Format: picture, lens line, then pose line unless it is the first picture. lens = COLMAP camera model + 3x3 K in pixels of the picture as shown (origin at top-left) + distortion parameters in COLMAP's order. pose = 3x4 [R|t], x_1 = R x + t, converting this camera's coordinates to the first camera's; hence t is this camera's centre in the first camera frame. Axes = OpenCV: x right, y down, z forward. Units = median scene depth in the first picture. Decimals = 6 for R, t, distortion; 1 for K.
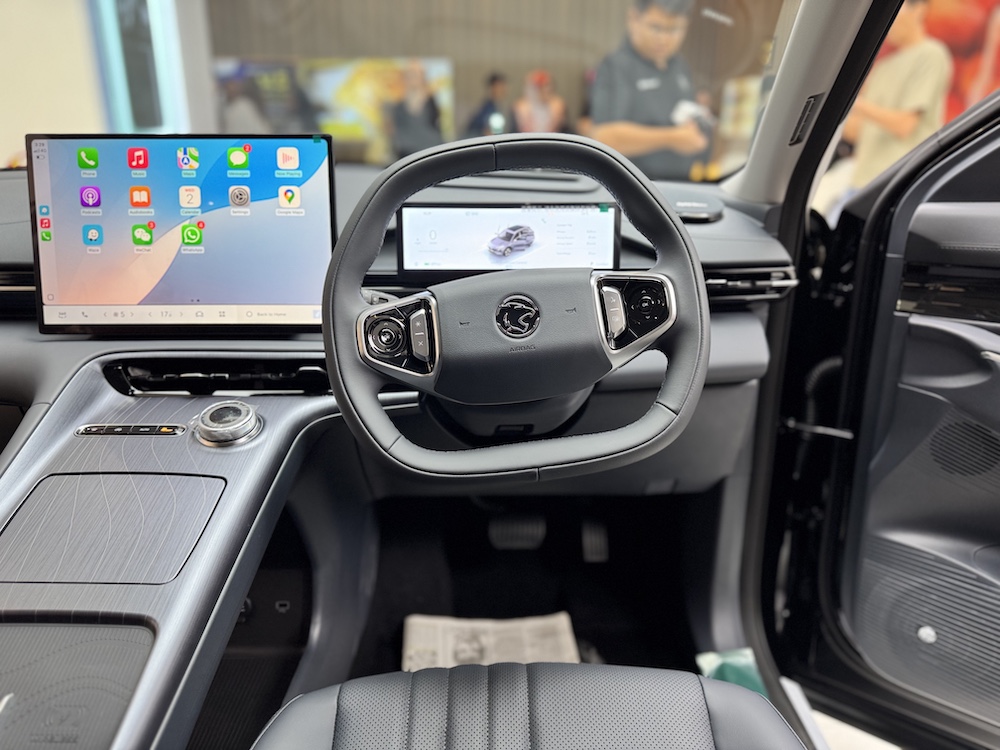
lens RADIAL K [[704.6, 0, 500.0], [0, 704.6, 375.0], [0, 0, 1]] dist [0.188194, -0.358313]
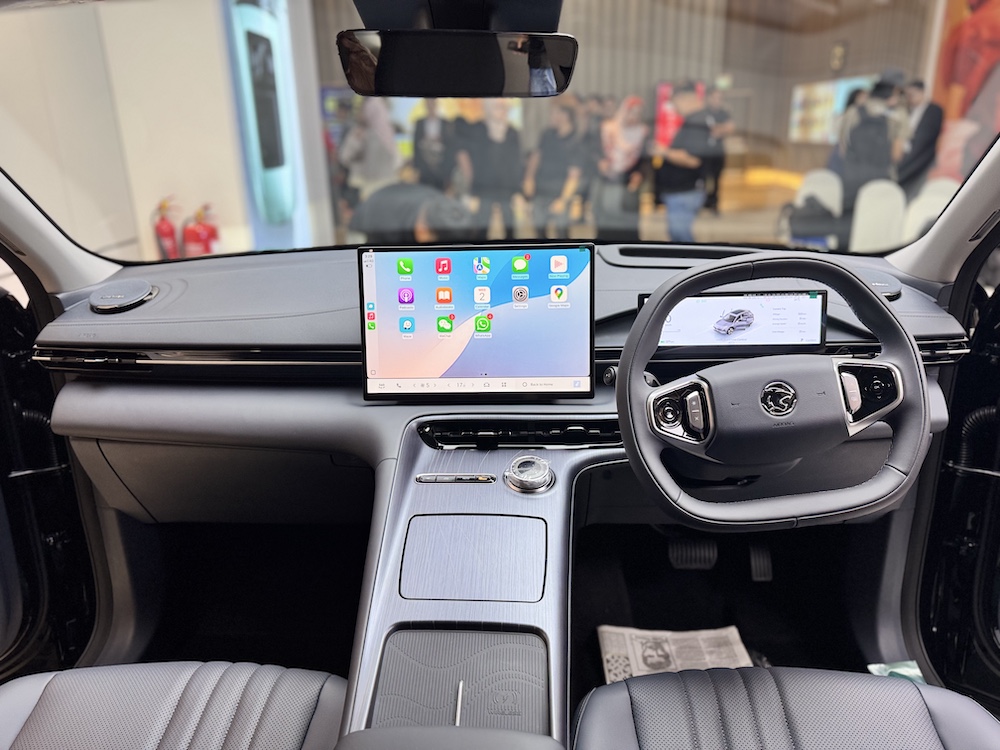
lens RADIAL K [[712.0, 0, 494.6], [0, 712.0, 374.4], [0, 0, 1]] dist [0.083502, -0.104644]
pose [[0.997264, -0.003974, -0.073814, -0.313999], [0.003574, 0.999978, -0.005550, -0.097436], [0.073834, 0.005271, 0.997257, -0.270751]]
